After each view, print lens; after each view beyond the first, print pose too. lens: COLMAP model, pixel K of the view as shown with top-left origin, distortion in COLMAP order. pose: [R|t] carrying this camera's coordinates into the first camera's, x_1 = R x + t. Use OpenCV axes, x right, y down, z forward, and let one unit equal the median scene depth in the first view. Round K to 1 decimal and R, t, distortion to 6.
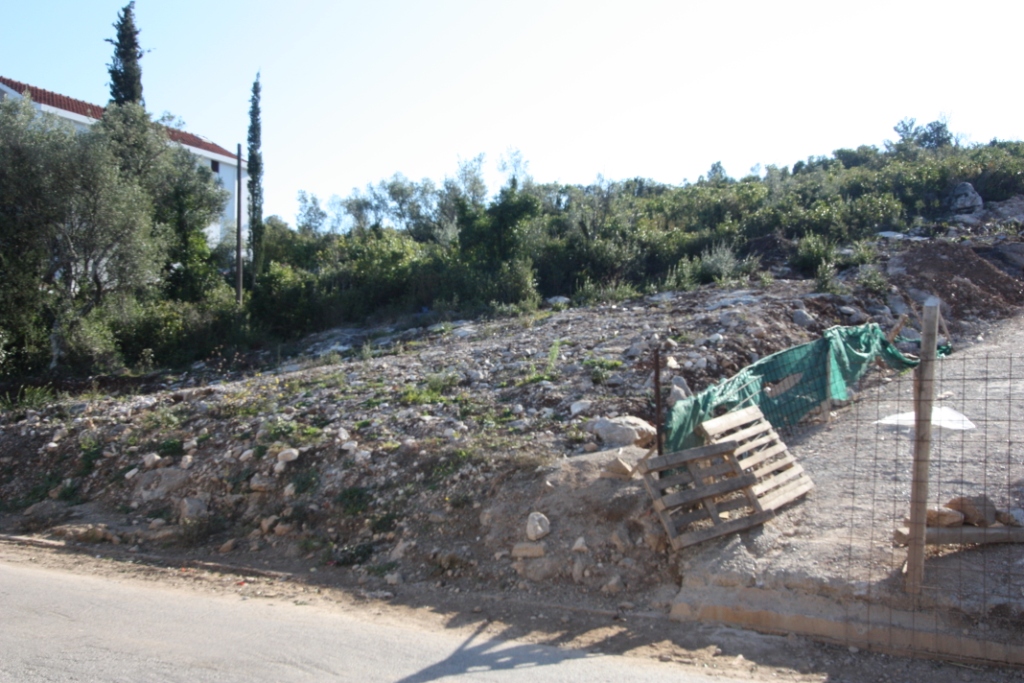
lens RADIAL K [[1002.2, 0, 512.0], [0, 1002.2, 341.5], [0, 0, 1]] dist [-0.005544, 0.031875]
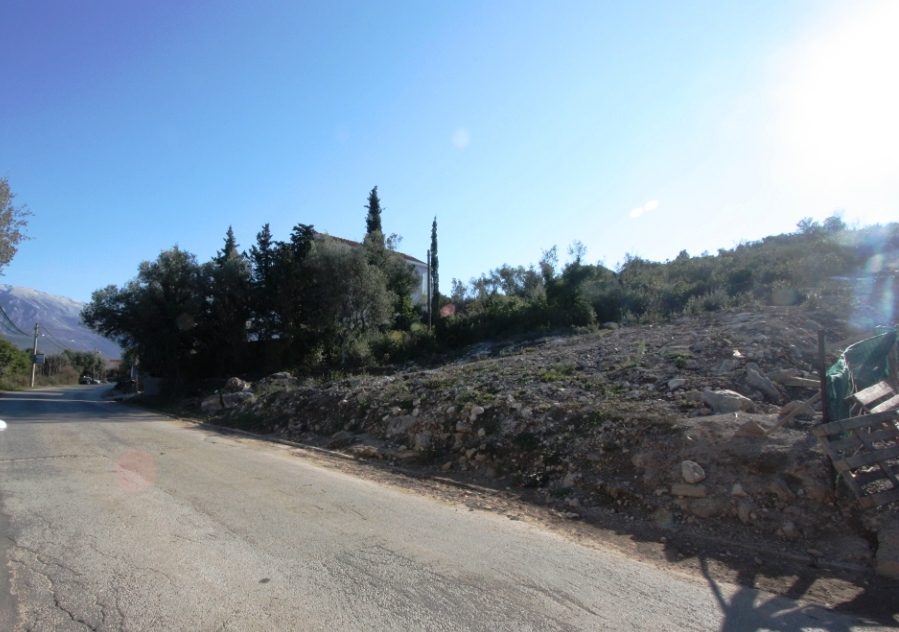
lens RADIAL K [[489.7, 0, 381.6], [0, 489.7, 348.5], [0, 0, 1]] dist [-0.003538, -0.000805]
pose [[0.940461, -0.012905, -0.339657, -0.089214], [0.008842, 0.999870, -0.013506, 0.019555], [0.339787, 0.009698, 0.940452, 0.176024]]
